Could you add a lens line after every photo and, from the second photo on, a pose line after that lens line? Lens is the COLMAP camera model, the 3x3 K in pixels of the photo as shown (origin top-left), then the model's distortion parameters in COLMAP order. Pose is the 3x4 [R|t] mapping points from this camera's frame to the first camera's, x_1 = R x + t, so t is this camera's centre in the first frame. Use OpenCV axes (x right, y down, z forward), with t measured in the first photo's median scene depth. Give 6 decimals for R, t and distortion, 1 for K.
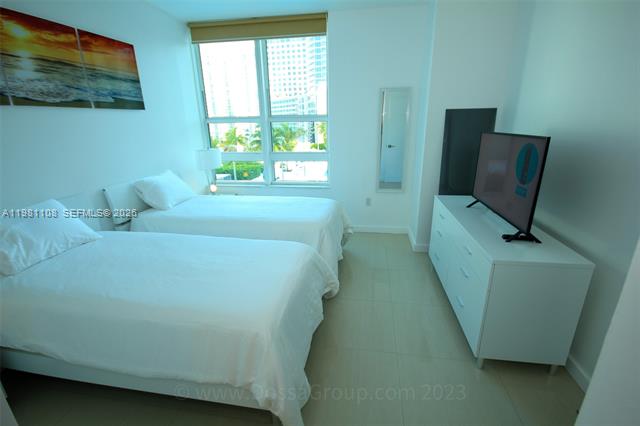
lens RADIAL K [[295.1, 0, 322.1], [0, 295.1, 218.0], [0, 0, 1]] dist [0.011464, -0.012568]
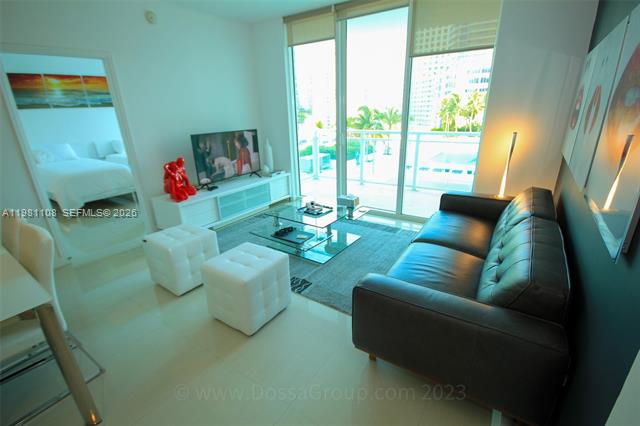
lens RADIAL K [[295.1, 0, 322.1], [0, 295.1, 218.0], [0, 0, 1]] dist [0.011464, -0.012568]
pose [[0.902422, 0.138248, -0.408070, 1.994985], [-0.117082, 0.990169, 0.076535, 0.112311], [0.414639, -0.021289, 0.909737, -0.415305]]
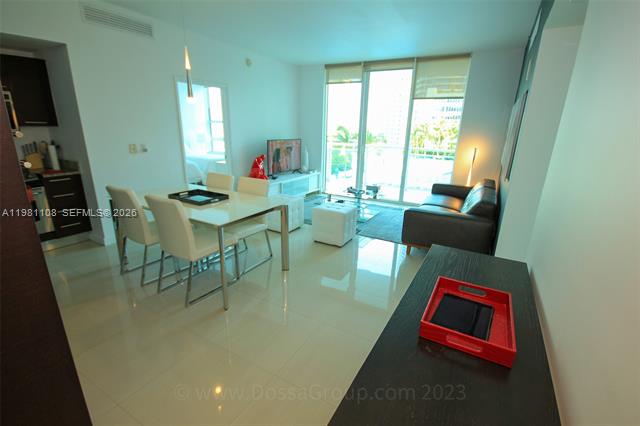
lens RADIAL K [[295.1, 0, 322.1], [0, 295.1, 218.0], [0, 0, 1]] dist [0.011464, -0.012568]
pose [[0.933635, 0.142956, -0.328466, 1.919024], [-0.148078, 0.988930, 0.009507, 0.367780], [0.326189, 0.039763, 0.944468, -1.202347]]
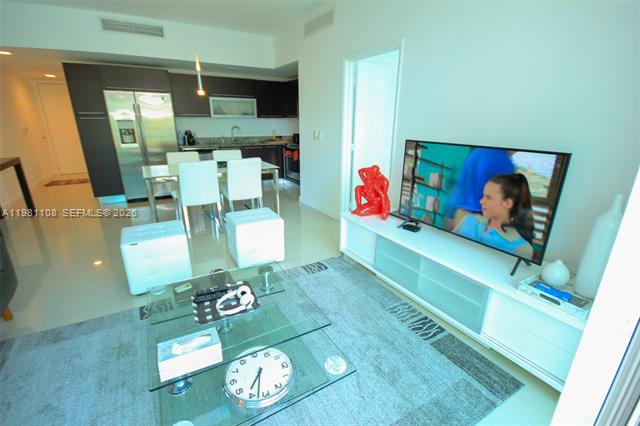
lens RADIAL K [[295.1, 0, 322.1], [0, 295.1, 218.0], [0, 0, 1]] dist [0.011464, -0.012568]
pose [[-0.767078, 0.210447, -0.606055, 1.626725], [-0.194586, 0.823851, 0.532359, -0.349877], [0.611332, 0.526291, -0.591008, 1.161654]]
